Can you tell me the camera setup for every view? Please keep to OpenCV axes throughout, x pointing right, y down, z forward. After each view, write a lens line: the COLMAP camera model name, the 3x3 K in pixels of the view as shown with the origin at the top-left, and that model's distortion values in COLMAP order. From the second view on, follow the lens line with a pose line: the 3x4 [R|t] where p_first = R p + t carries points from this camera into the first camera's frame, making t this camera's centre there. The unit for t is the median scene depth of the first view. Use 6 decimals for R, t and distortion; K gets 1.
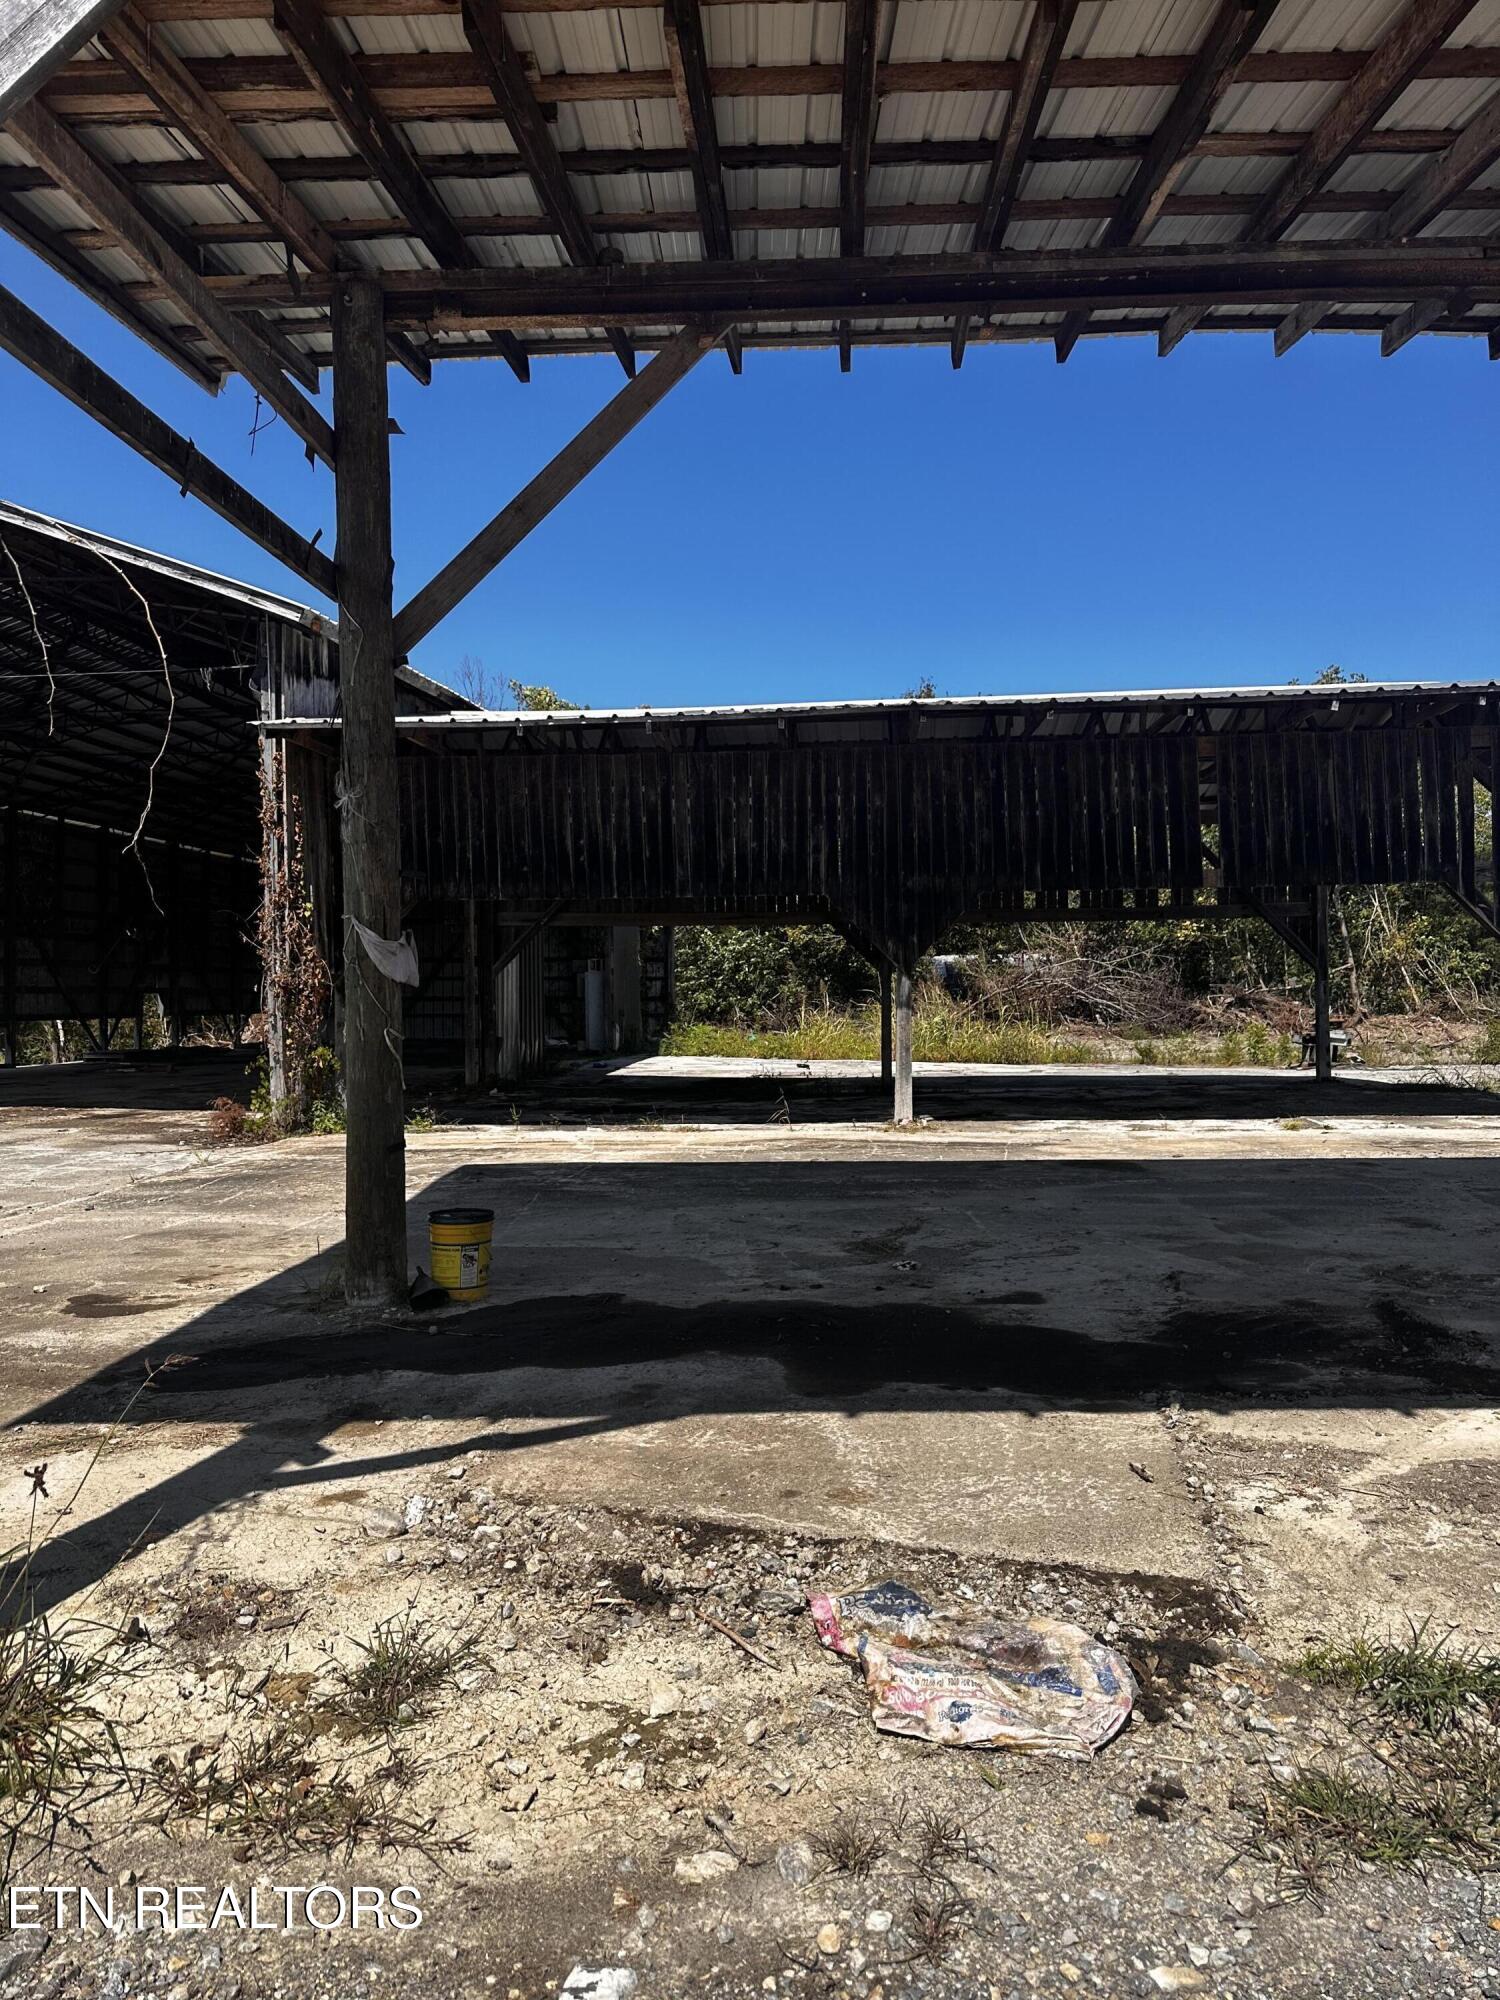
lens RADIAL K [[1399.3, 0, 746.3], [0, 1399.3, 990.4], [0, 0, 1]] dist [0.134801, -0.202978]
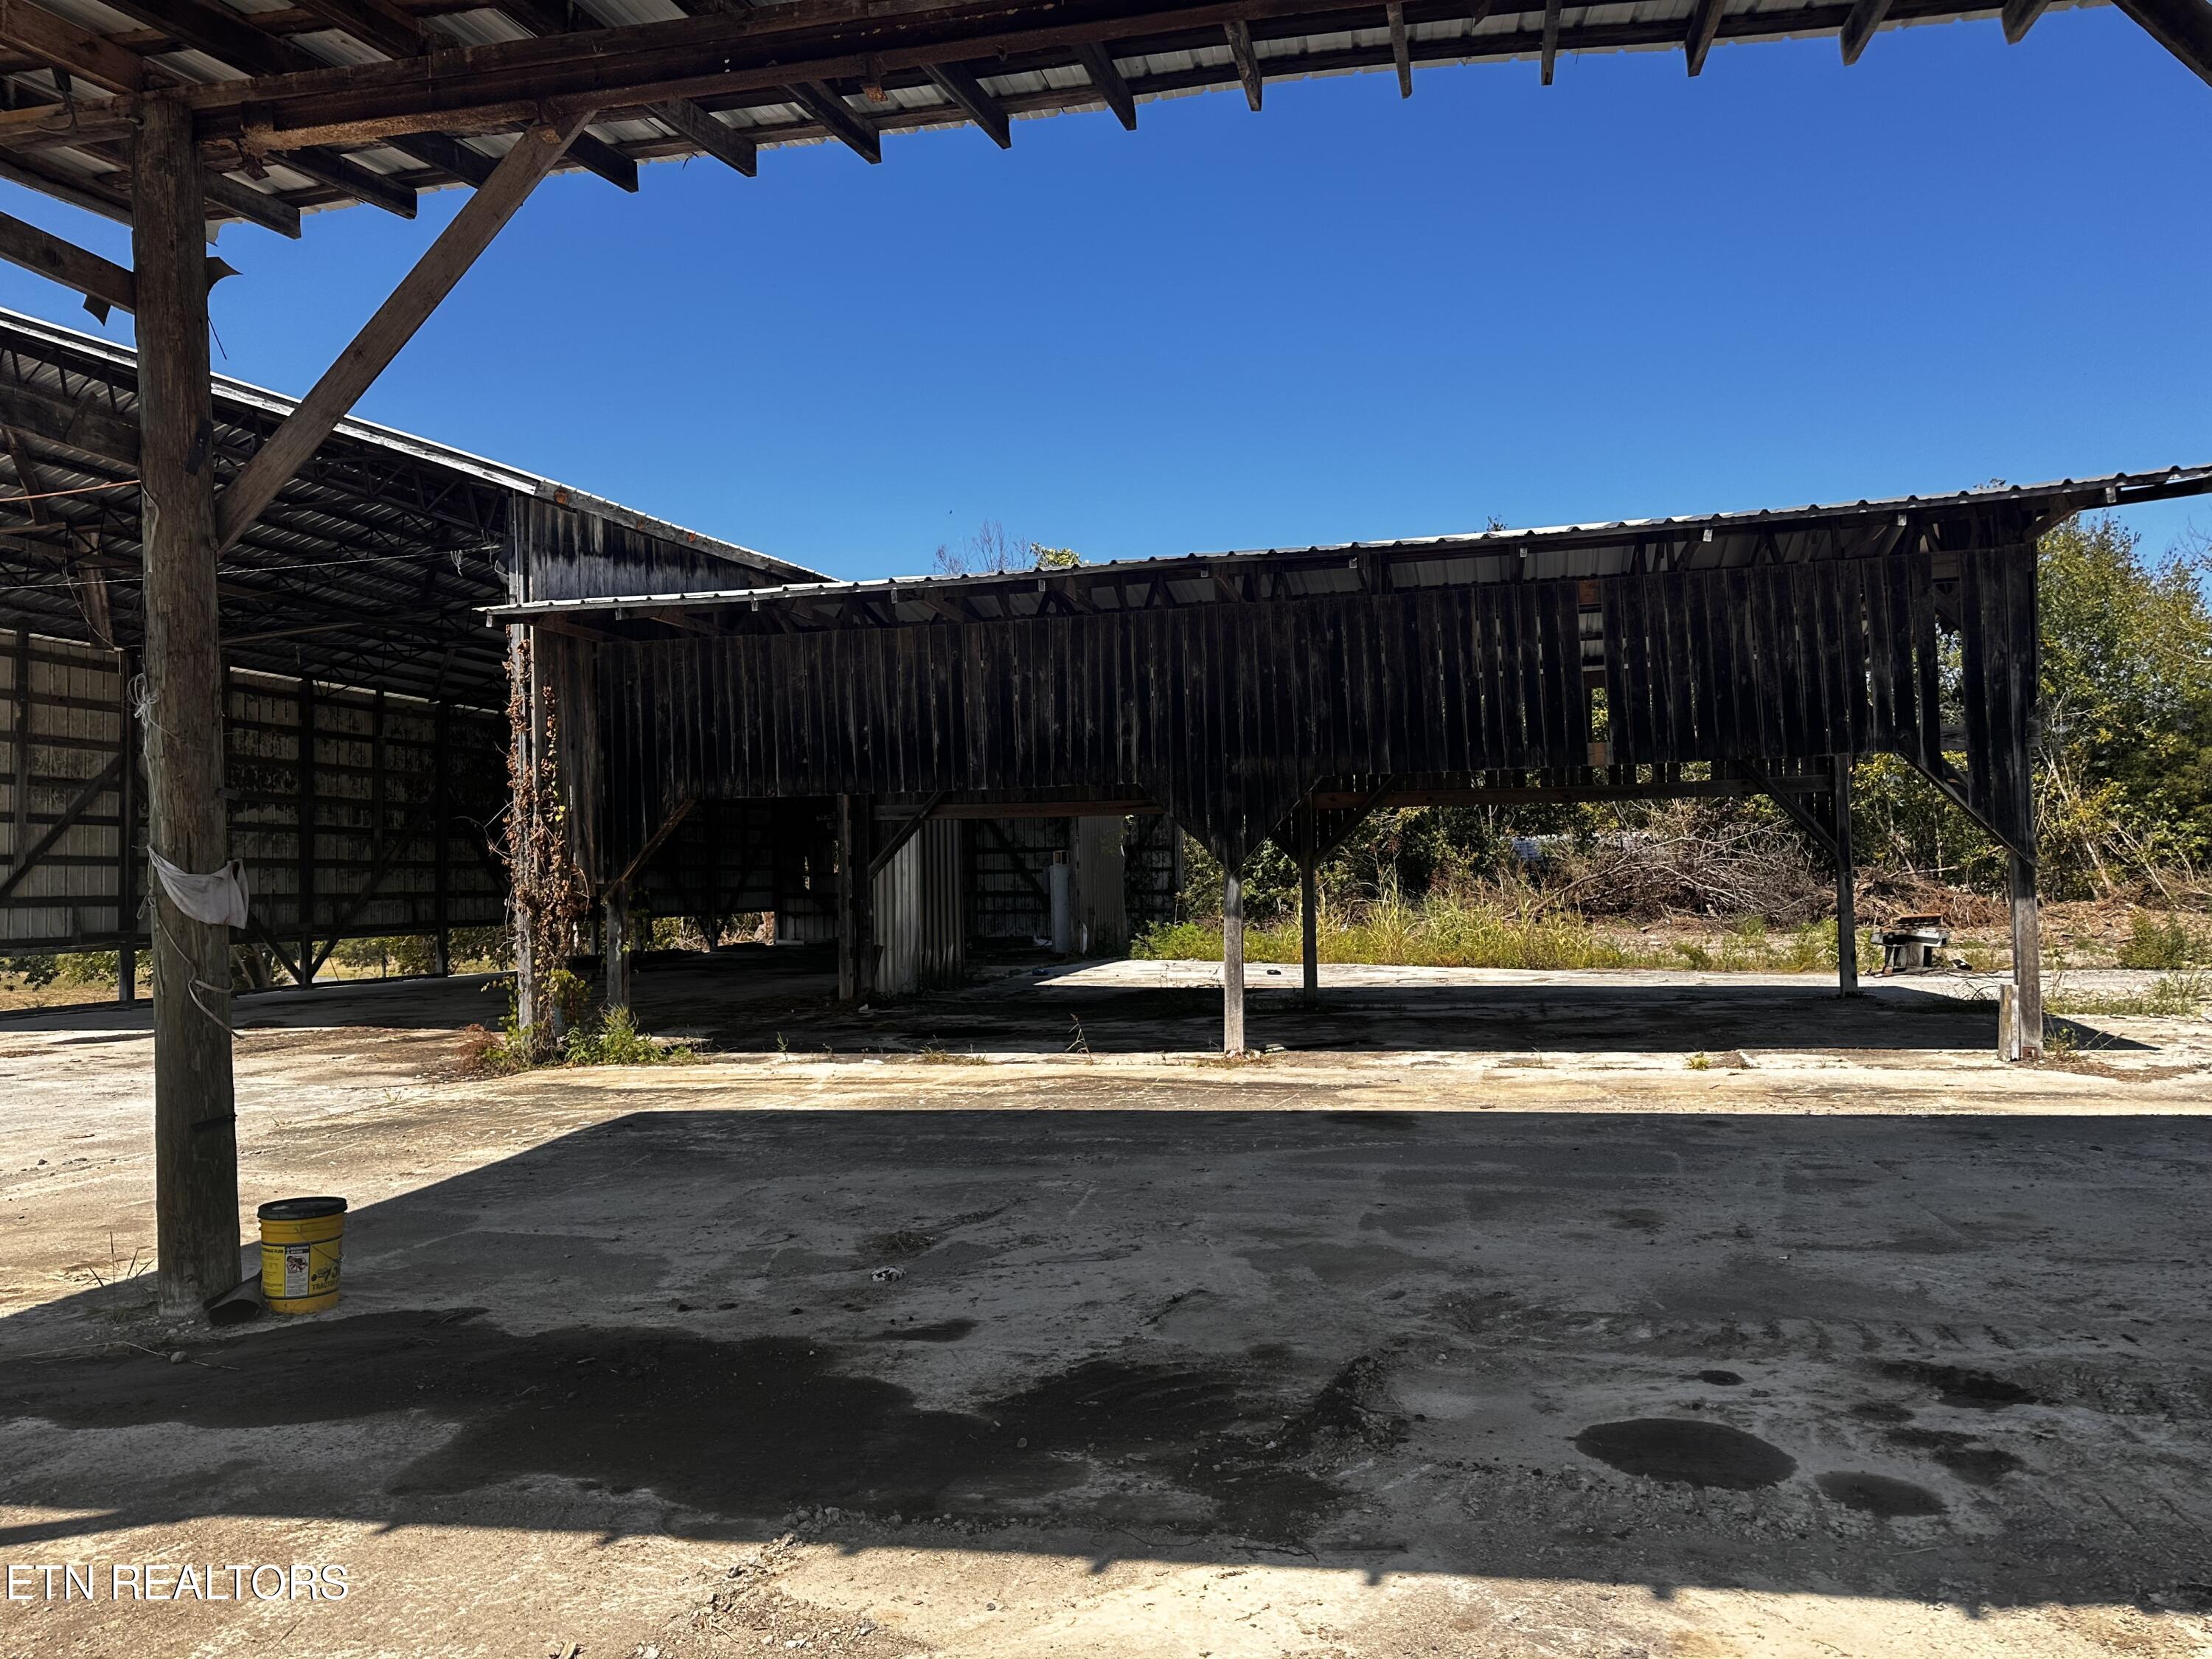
lens RADIAL K [[1547.7, 0, 1121.7], [0, 1547.7, 840.5], [0, 0, 1]] dist [0.134801, -0.202978]
pose [[0.987450, -0.016452, -0.157071, 0.195310], [0.012905, 0.999639, -0.023575, -0.011910], [0.157402, 0.021252, 0.987306, 0.076131]]
